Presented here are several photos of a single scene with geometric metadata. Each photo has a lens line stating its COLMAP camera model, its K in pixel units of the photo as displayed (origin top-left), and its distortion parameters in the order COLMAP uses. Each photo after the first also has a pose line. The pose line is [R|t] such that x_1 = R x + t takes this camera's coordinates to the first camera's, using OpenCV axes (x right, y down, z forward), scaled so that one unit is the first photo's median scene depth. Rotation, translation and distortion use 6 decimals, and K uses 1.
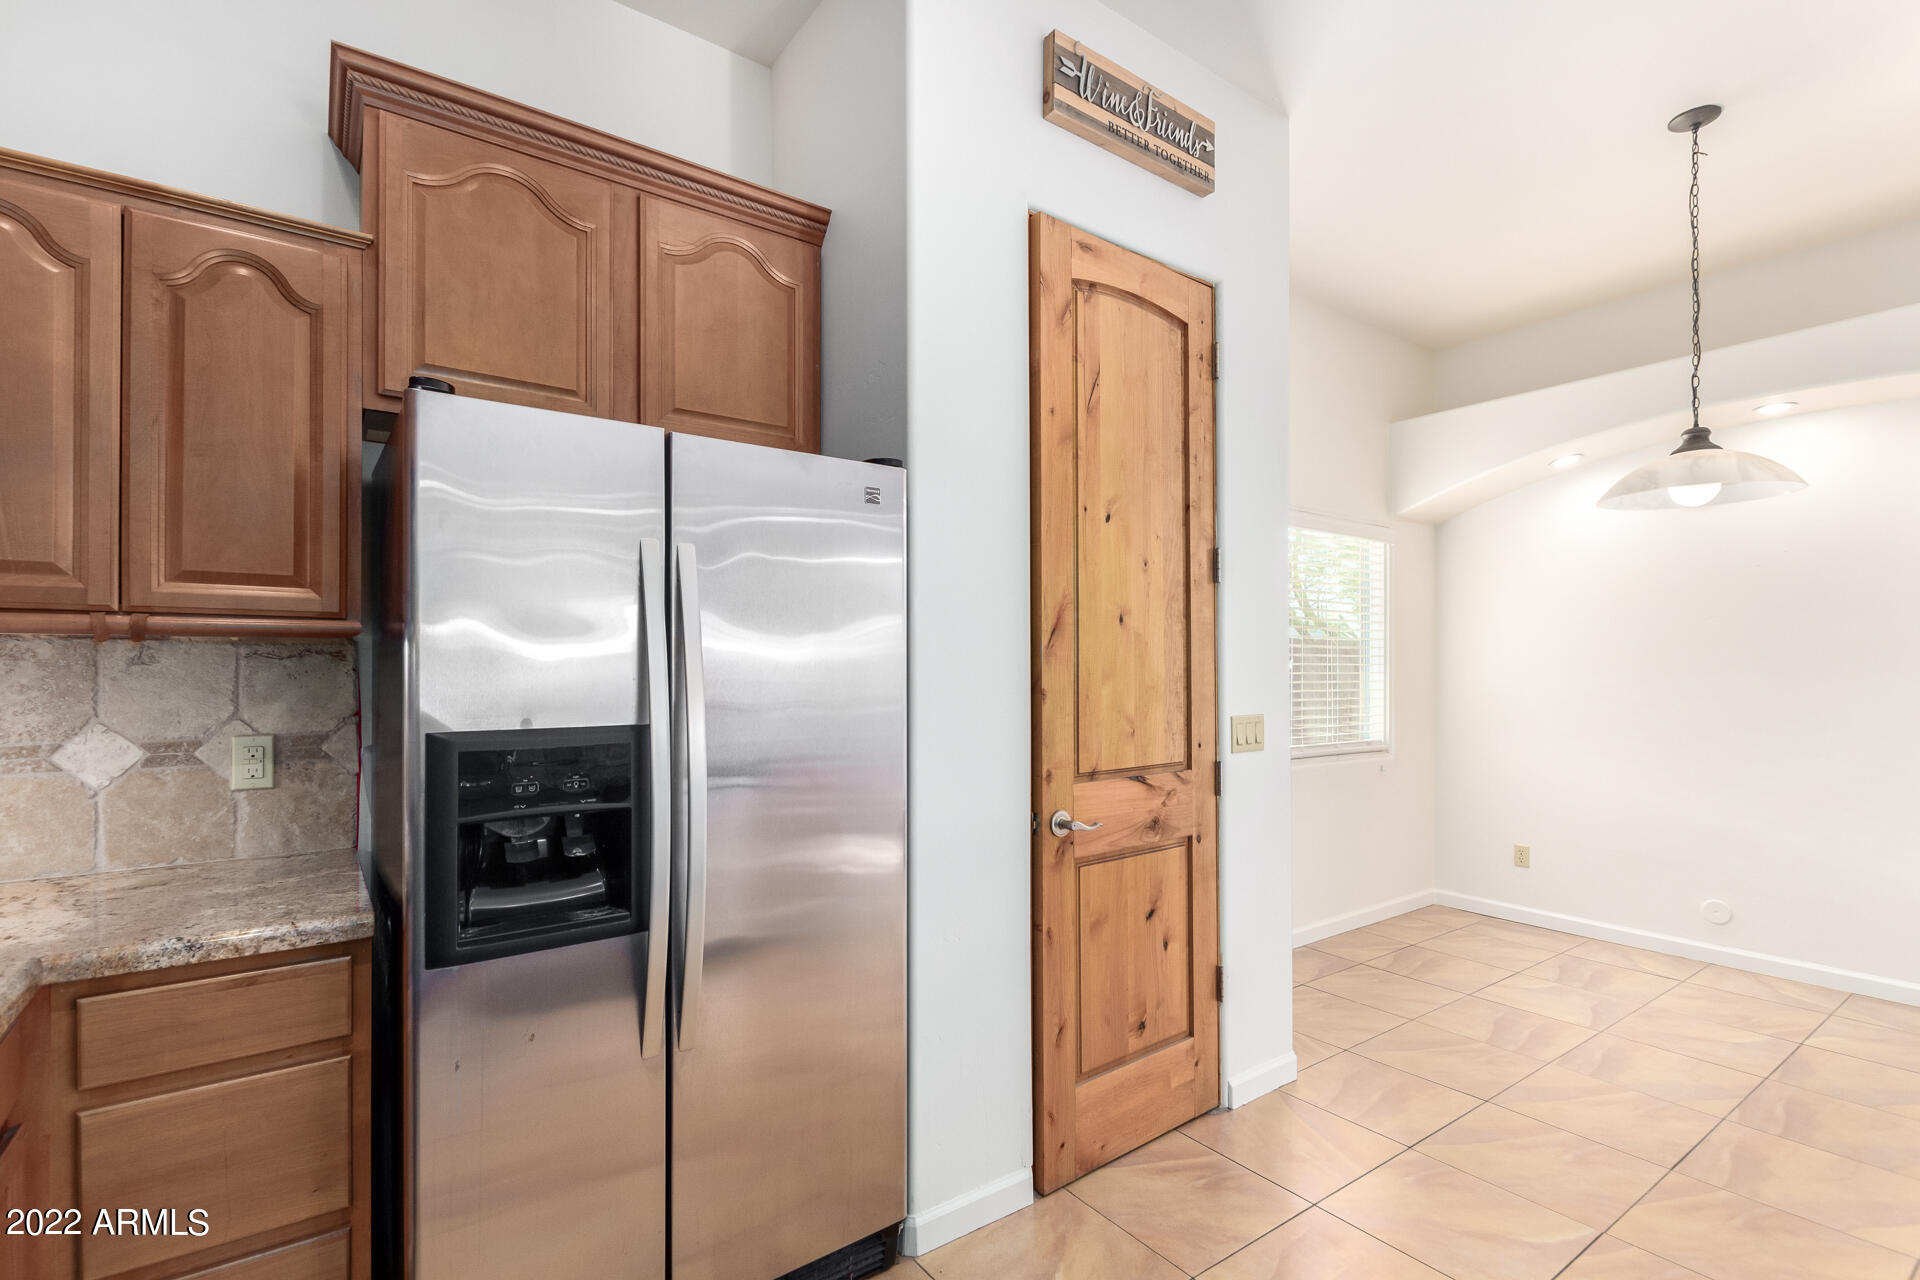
lens RADIAL K [[876.5, 0, 966.9], [0, 876.5, 655.4], [0, 0, 1]] dist [0.007697, -0.003909]
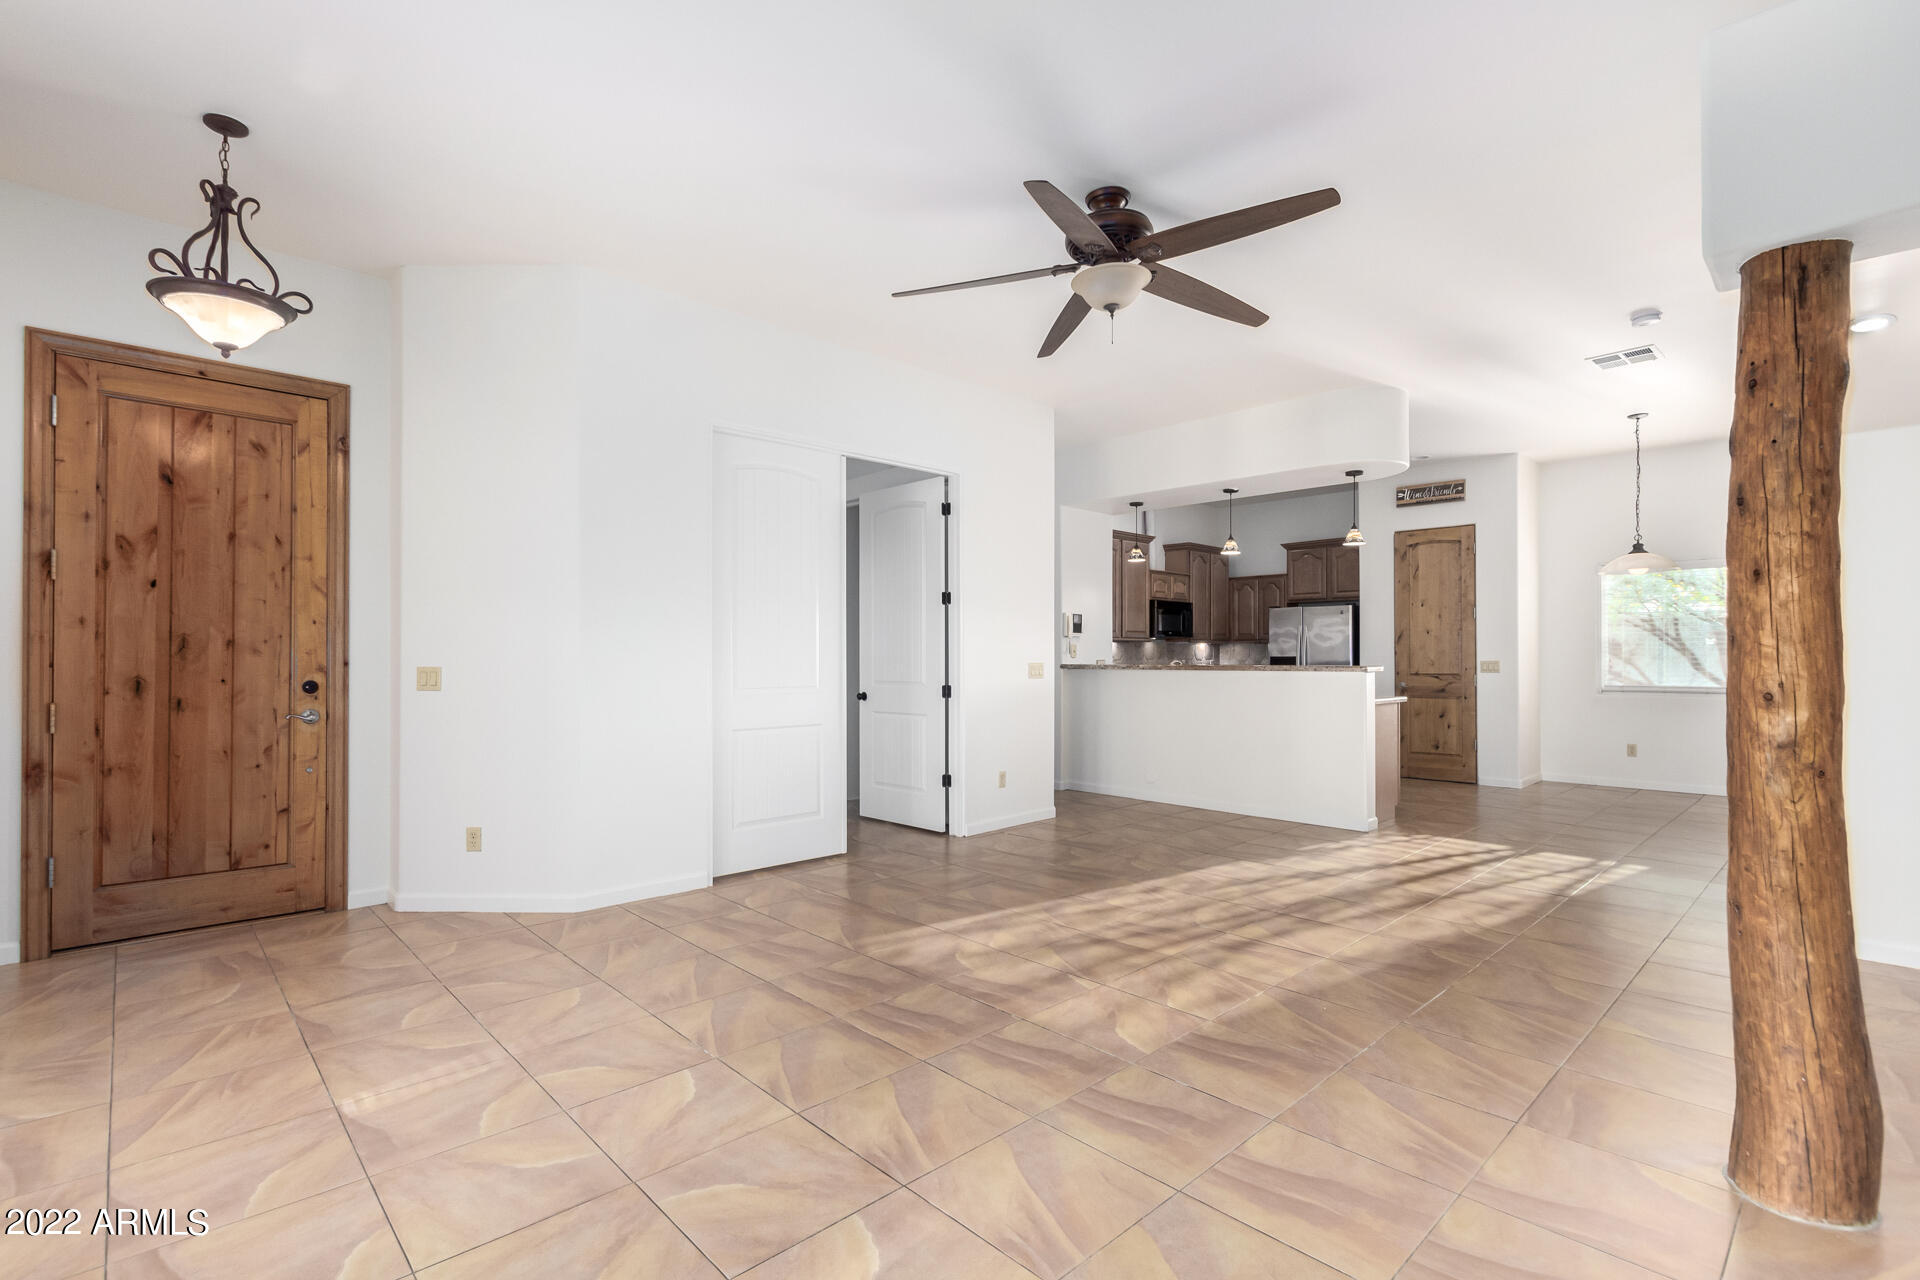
lens RADIAL K [[876.5, 0, 960.2], [0, 876.5, 656.3], [0, 0, 1]] dist [0.007697, -0.003909]
pose [[0.132942, -0.007397, -0.991096, 3.487488], [0.007434, 0.999951, -0.006466, 0.066079], [0.991096, -0.006508, 0.132990, -1.387886]]
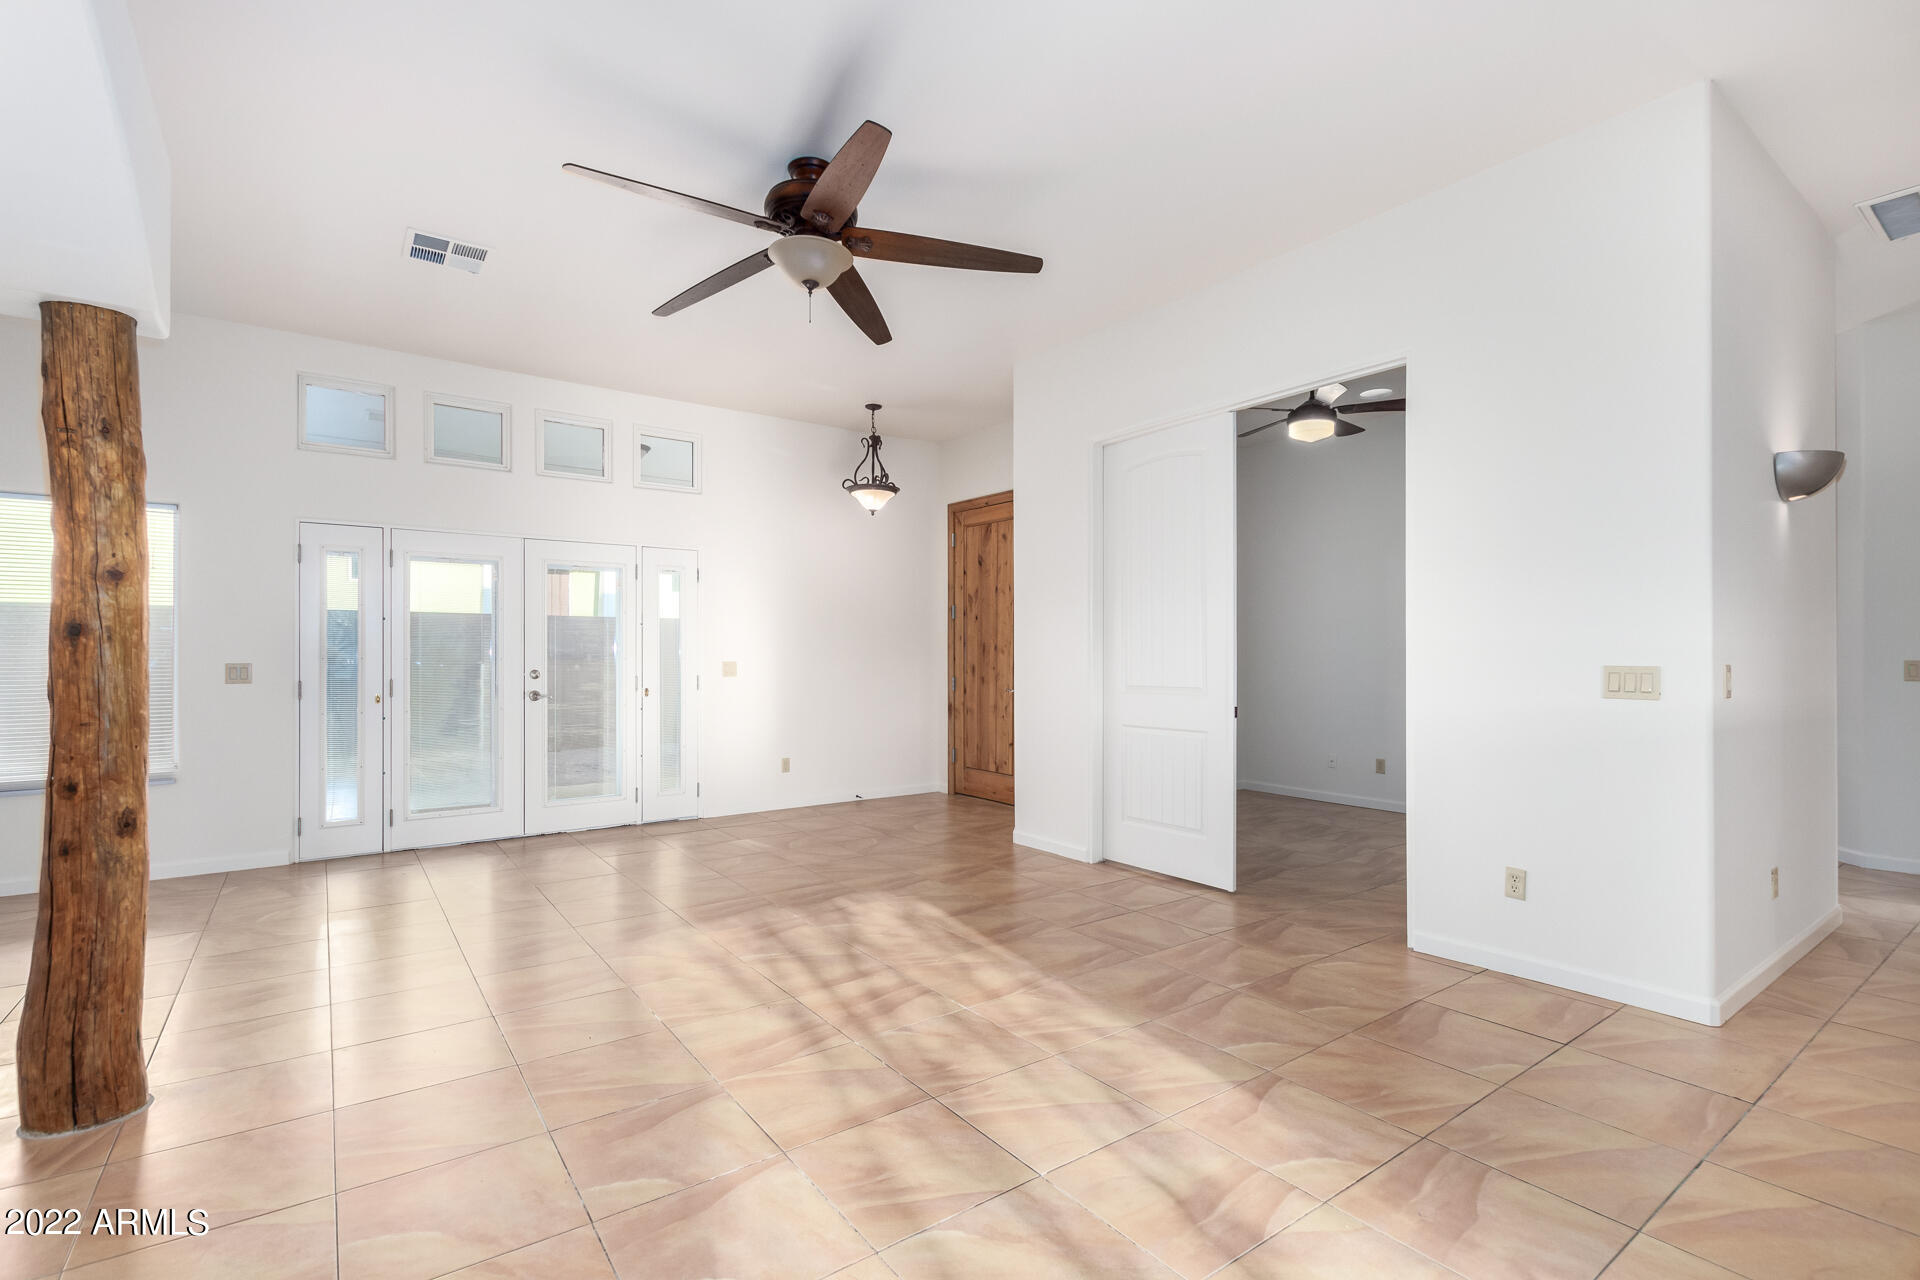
lens RADIAL K [[876.5, 0, 946.9], [0, 876.5, 650.3], [0, 0, 1]] dist [0.007697, -0.003909]
pose [[-0.999974, -0.006094, 0.003970, 1.850978], [-0.006148, 0.999887, -0.013721, 0.072034], [-0.003886, -0.013745, -0.999898, 0.438839]]
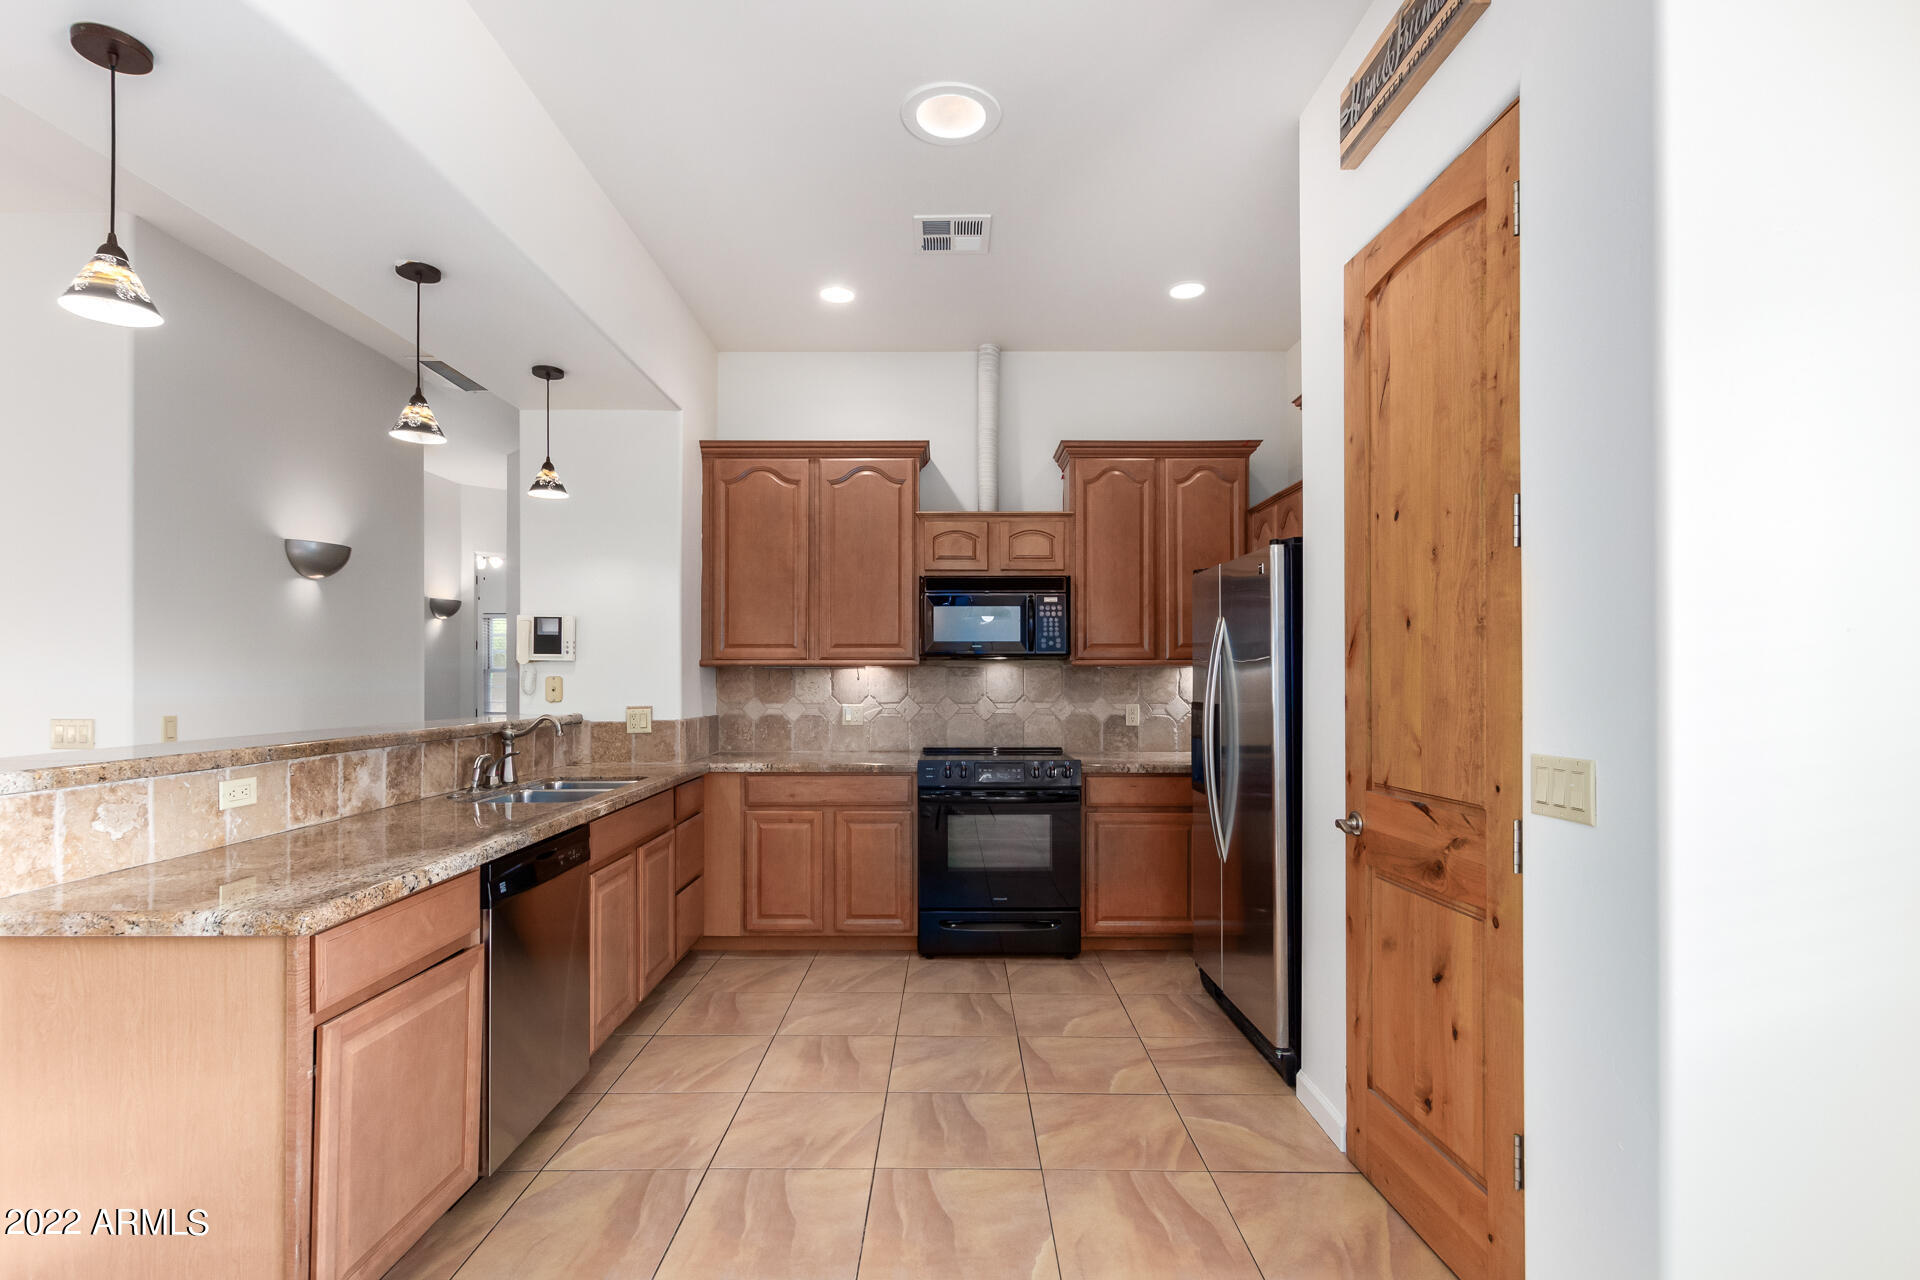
lens RADIAL K [[876.5, 0, 959.6], [0, 876.5, 669.7], [0, 0, 1]] dist [0.007697, -0.003909]
pose [[-0.582172, -0.008516, -0.813021, 1.160179], [0.003573, 0.999909, -0.013032, 0.016429], [0.813058, -0.010491, -0.582089, 1.140581]]
